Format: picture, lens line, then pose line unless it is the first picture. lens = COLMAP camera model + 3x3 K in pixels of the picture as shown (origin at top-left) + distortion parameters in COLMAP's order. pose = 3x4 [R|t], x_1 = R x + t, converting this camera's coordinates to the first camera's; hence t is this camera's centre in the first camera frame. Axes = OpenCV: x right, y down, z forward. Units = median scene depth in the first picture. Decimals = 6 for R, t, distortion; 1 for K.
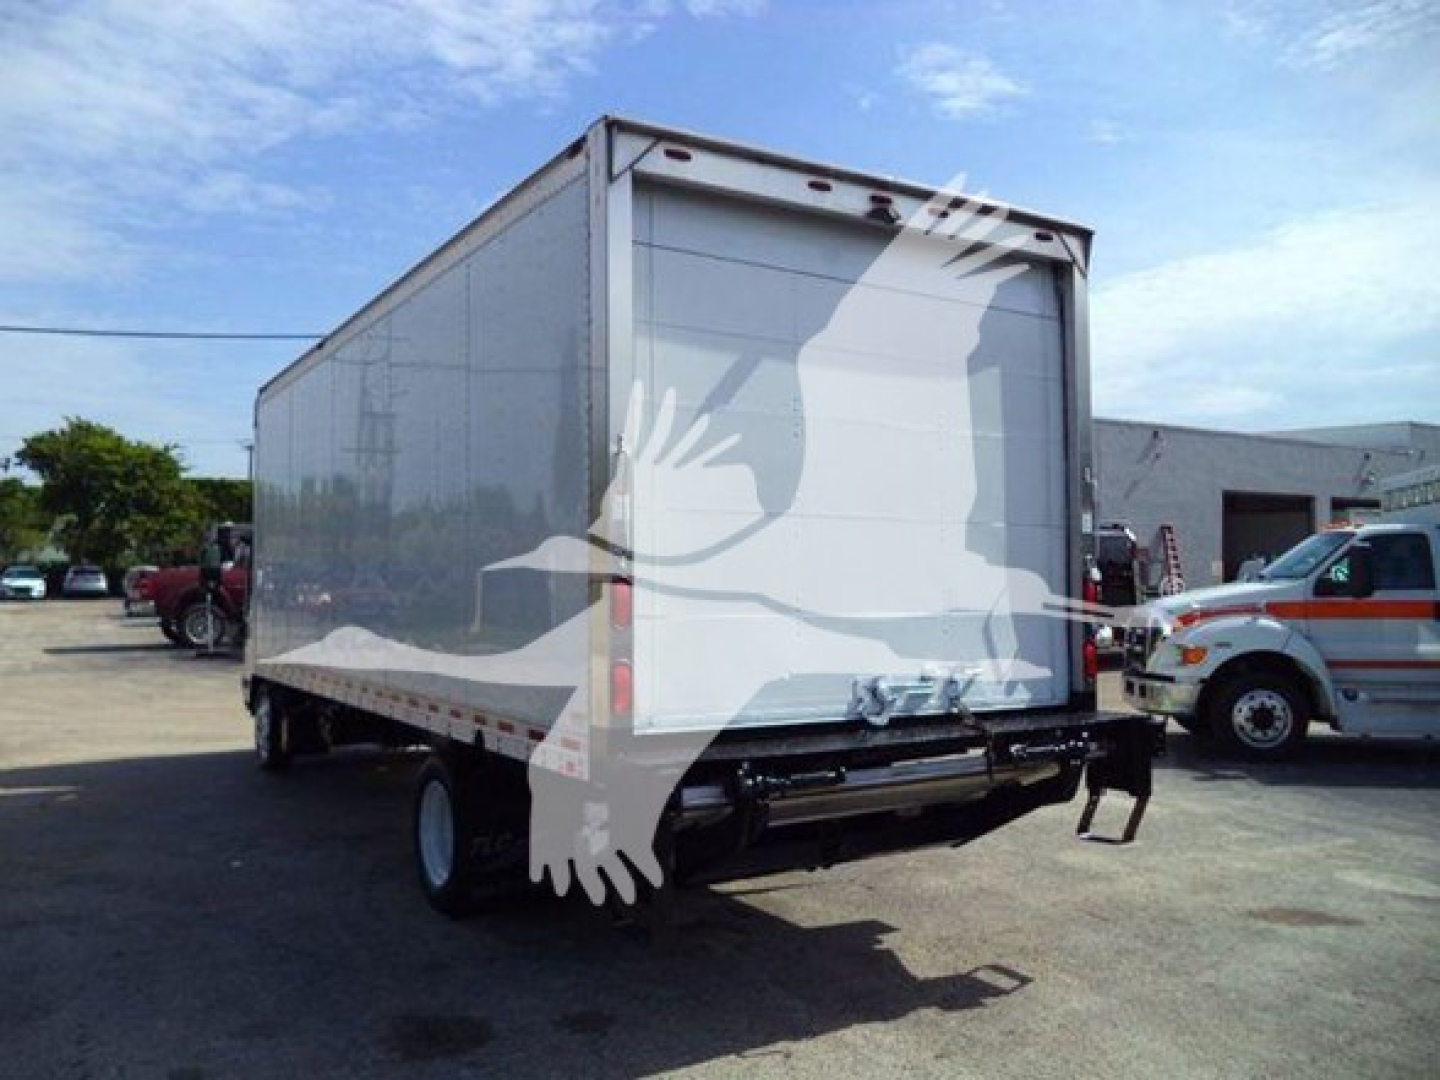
lens RADIAL K [[1138.1, 0, 720.0], [0, 1138.1, 540.0], [0, 0, 1]] dist [-0.018355, -0.007943]
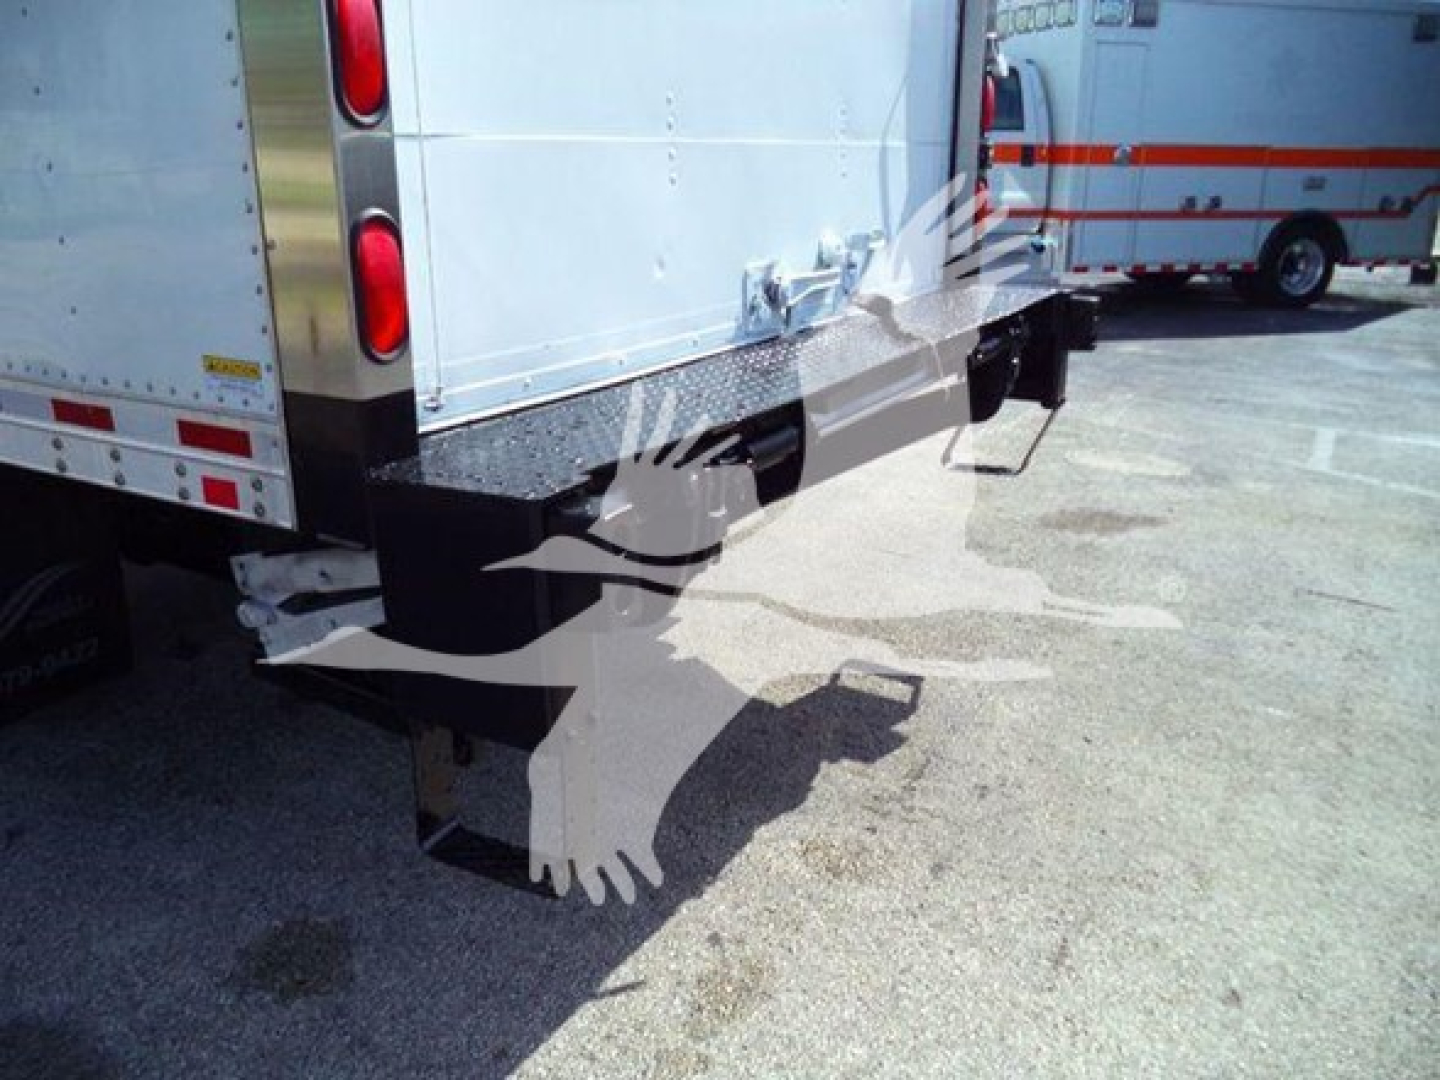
lens RADIAL K [[1138.1, 0, 720.0], [0, 1138.1, 540.0], [0, 0, 1]] dist [-0.018355, -0.007943]
pose [[0.882167, -0.143004, 0.448699, -0.146241], [-0.034413, 0.930659, 0.364266, 0.060867], [-0.469677, -0.336784, 0.816076, 0.550215]]
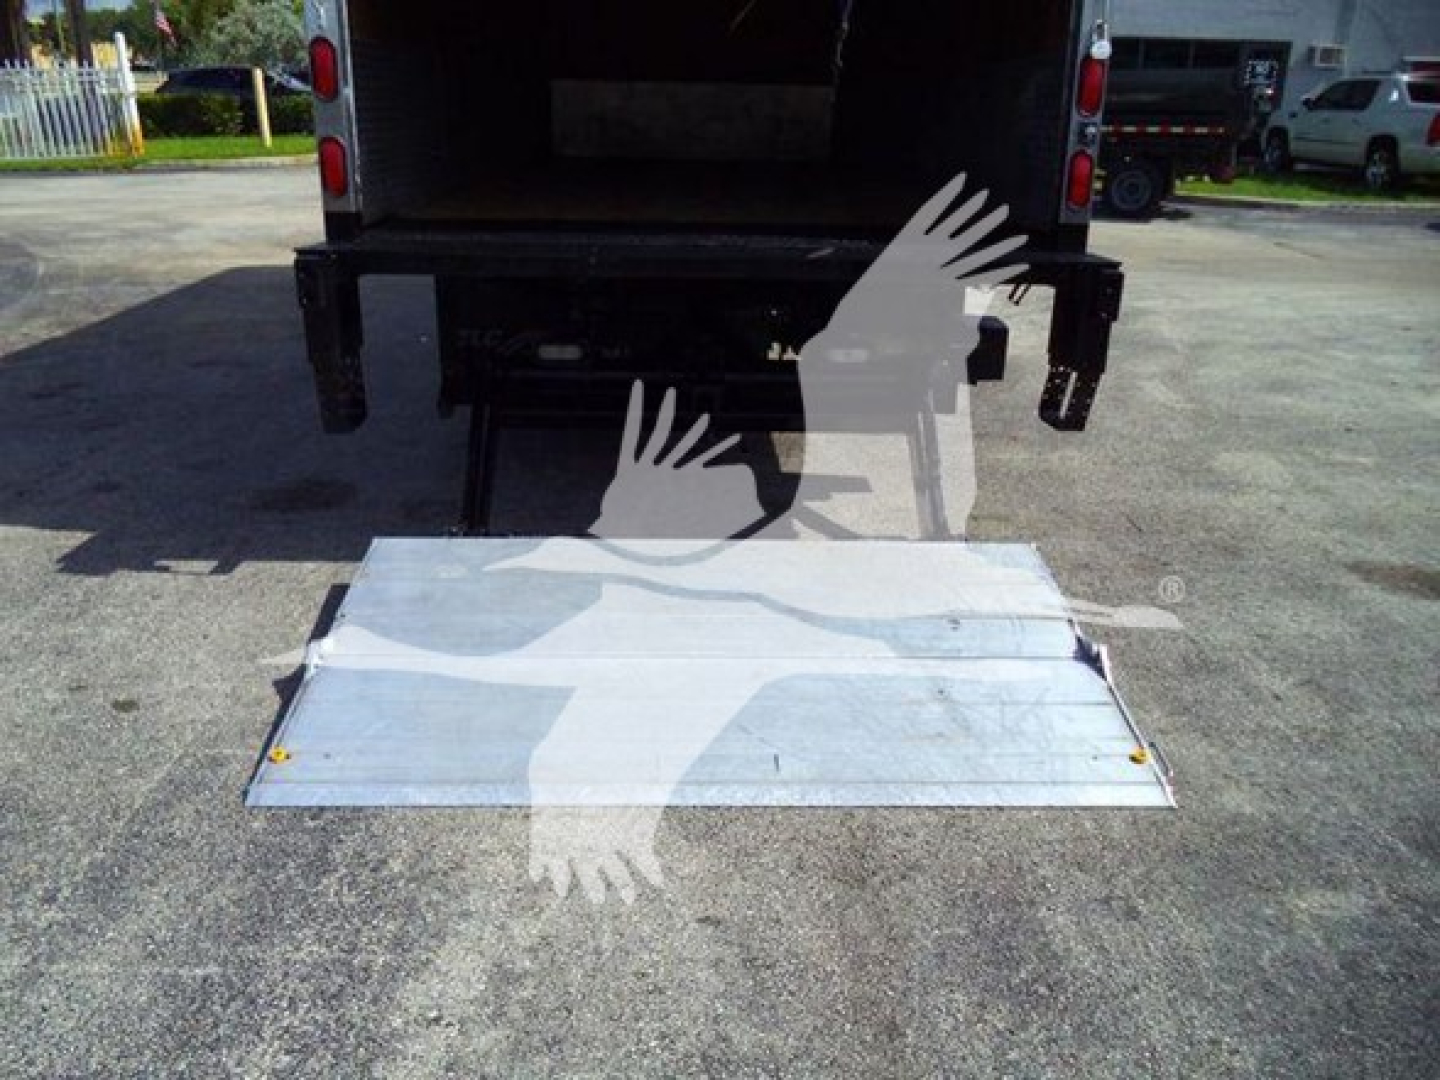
lens RADIAL K [[1138.1, 0, 720.0], [0, 1138.1, 540.0], [0, 0, 1]] dist [-0.018355, -0.007943]
pose [[0.866170, 0.199783, -0.458079, 0.568596], [-0.001852, 0.917894, 0.396821, 0.038781], [0.499746, -0.342866, 0.795423, 0.291182]]
